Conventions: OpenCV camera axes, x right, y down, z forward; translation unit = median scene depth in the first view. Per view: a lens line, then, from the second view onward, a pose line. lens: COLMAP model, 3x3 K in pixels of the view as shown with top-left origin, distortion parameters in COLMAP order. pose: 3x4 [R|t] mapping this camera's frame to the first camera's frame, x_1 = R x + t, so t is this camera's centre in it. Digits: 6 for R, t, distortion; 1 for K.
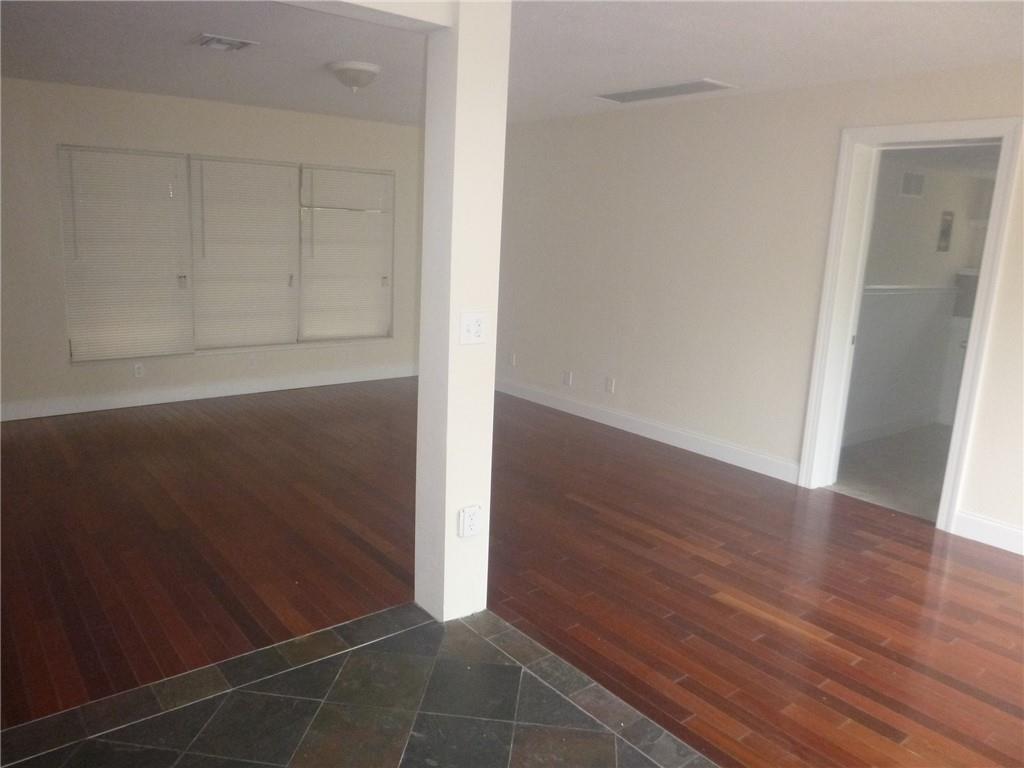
lens RADIAL K [[743.7, 0, 491.9], [0, 743.7, 391.0], [0, 0, 1]] dist [-0.051926, 0.000078]
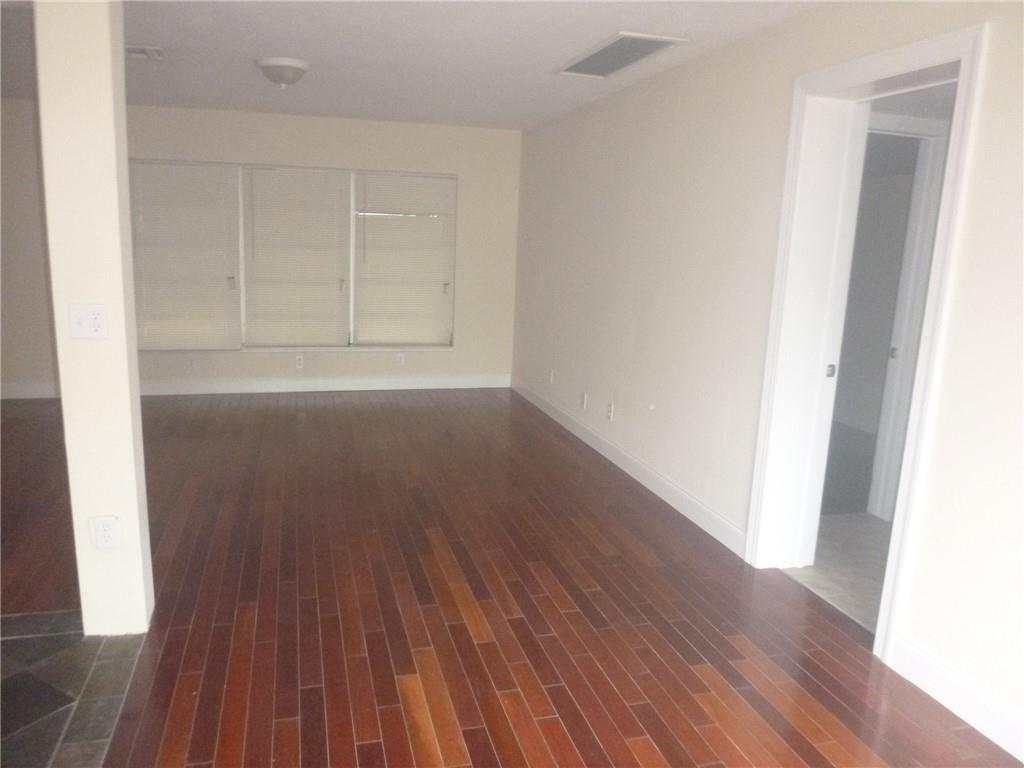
lens RADIAL K [[745.1, 0, 512.0], [0, 745.1, 384.0], [0, 0, 1]] dist [-0.054556, -0.002074]
pose [[0.924710, 0.067011, -0.374728, 0.466386], [-0.079646, 0.996655, -0.018315, -0.017973], [0.372247, 0.046782, 0.926954, 0.208687]]
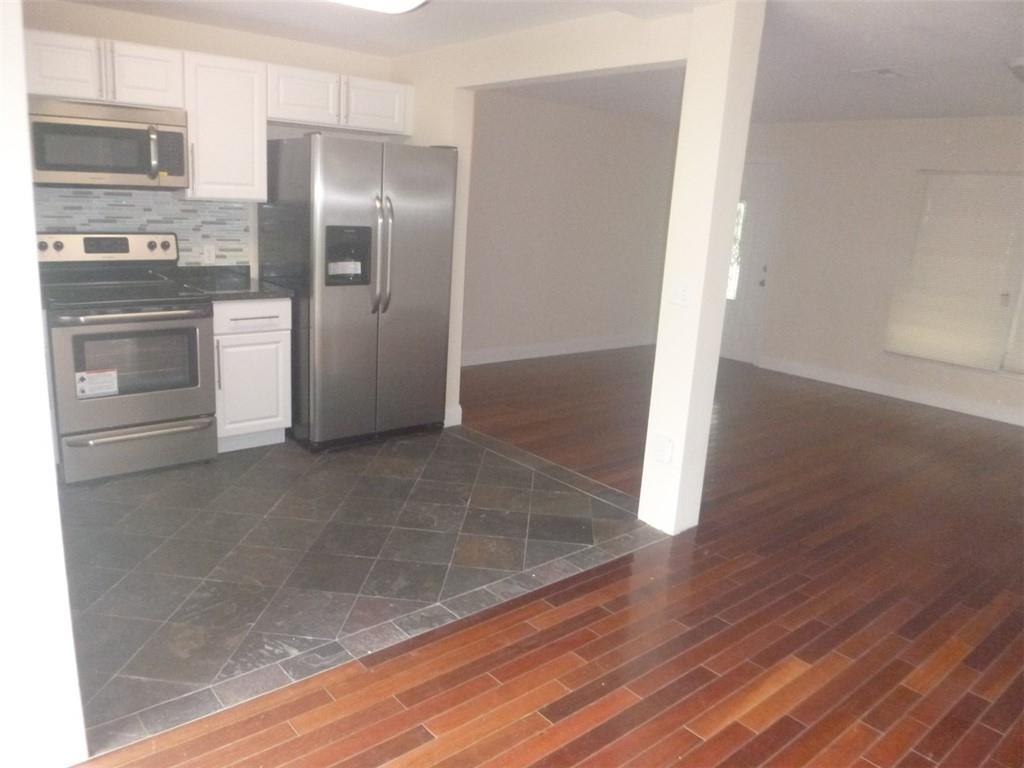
lens RADIAL K [[752.5, 0, 489.6], [0, 752.5, 381.8], [0, 0, 1]] dist [-0.039948, 0.004747]
pose [[0.023721, 0.192155, -0.981078, 0.708947], [-0.268436, 0.946539, 0.178899, -0.044377], [0.963005, 0.259113, 0.074034, 0.367952]]
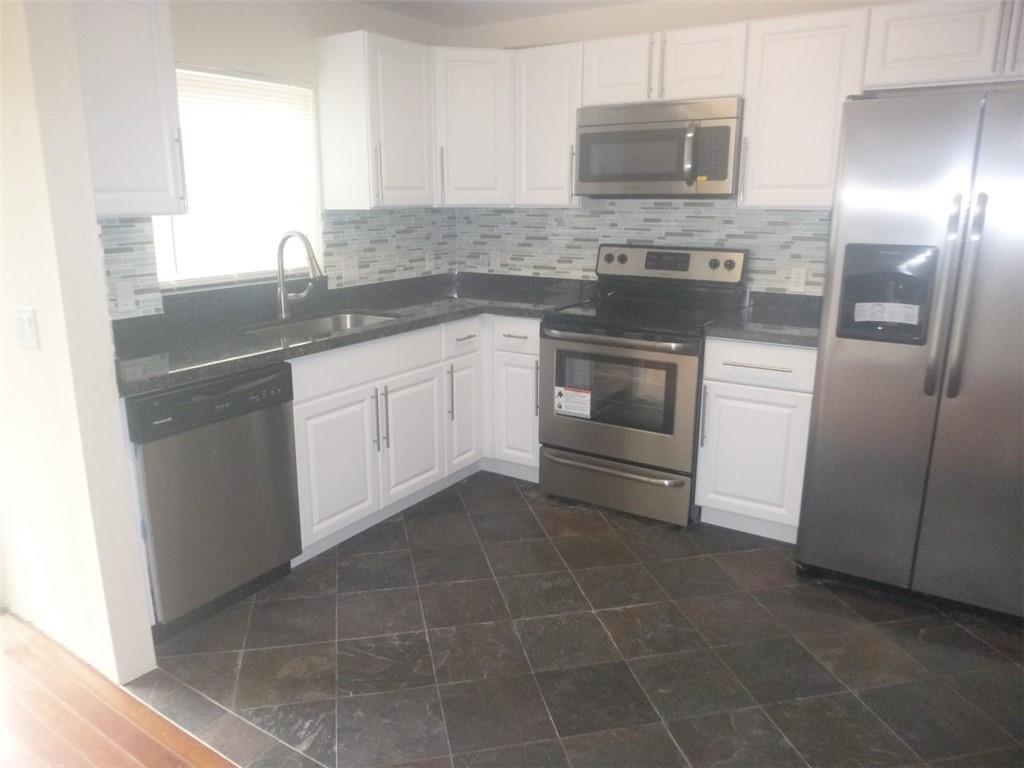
lens RADIAL K [[746.6, 0, 497.3], [0, 746.6, 384.2], [0, 0, 1]] dist [-0.031166, 0.011928]
pose [[-0.948004, 0.033848, -0.316452, 0.240618], [-0.111491, 0.895998, 0.429834, -0.122461], [0.298090, 0.442766, -0.845636, 0.633583]]
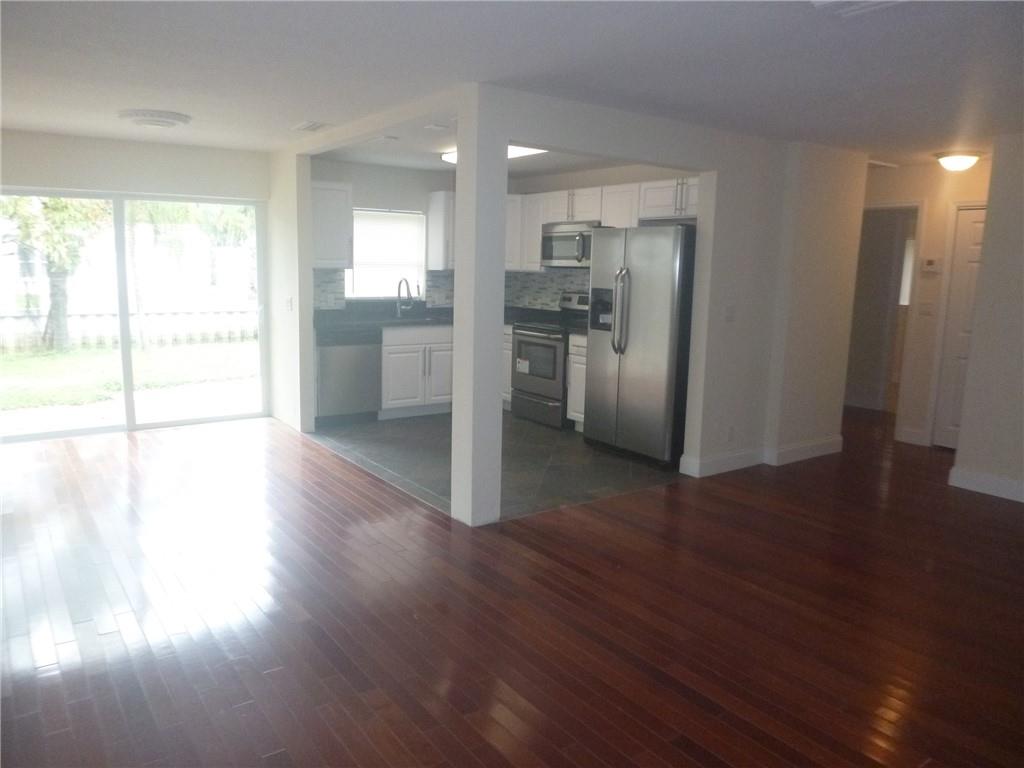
lens RADIAL K [[746.6, 0, 497.3], [0, 746.6, 384.2], [0, 0, 1]] dist [-0.031166, 0.011928]
pose [[-0.995962, -0.076512, 0.046973, -0.090320], [-0.053223, 0.924513, 0.377417, -0.330118], [-0.072304, 0.373393, -0.924851, 1.455712]]
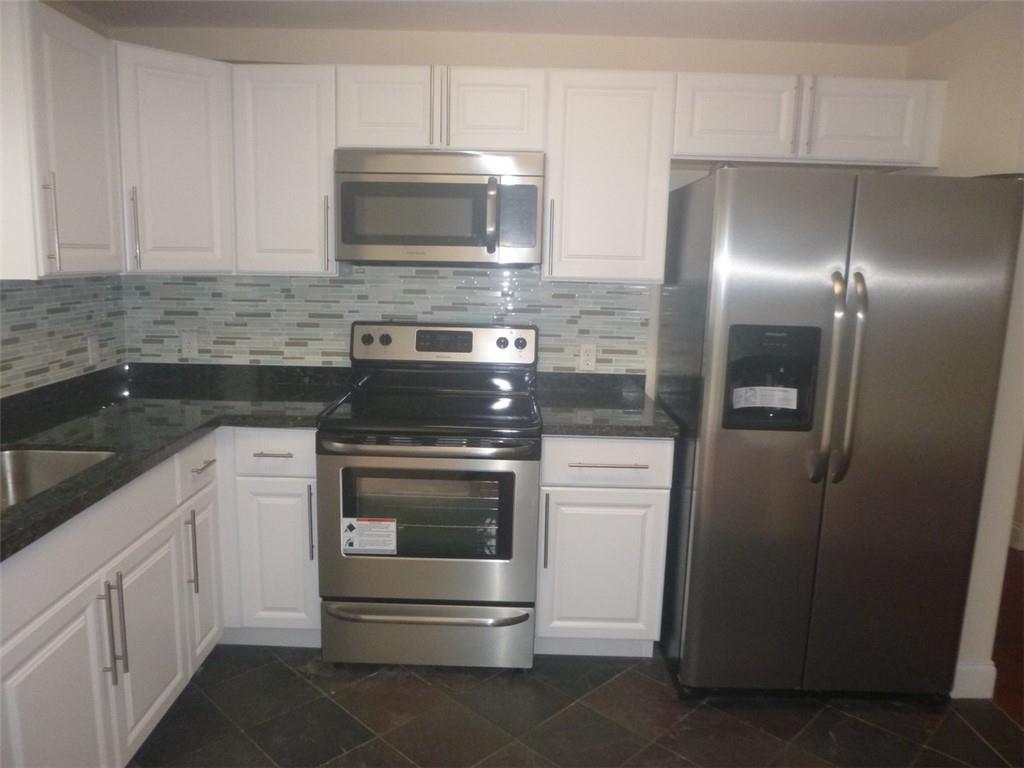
lens RADIAL K [[752.5, 0, 489.6], [0, 752.5, 381.8], [0, 0, 1]] dist [-0.039948, 0.004747]
pose [[-0.626069, 0.067418, -0.776848, 0.304112], [-0.222759, 0.939275, 0.261038, -0.067154], [0.747273, 0.336478, -0.573032, 0.379371]]
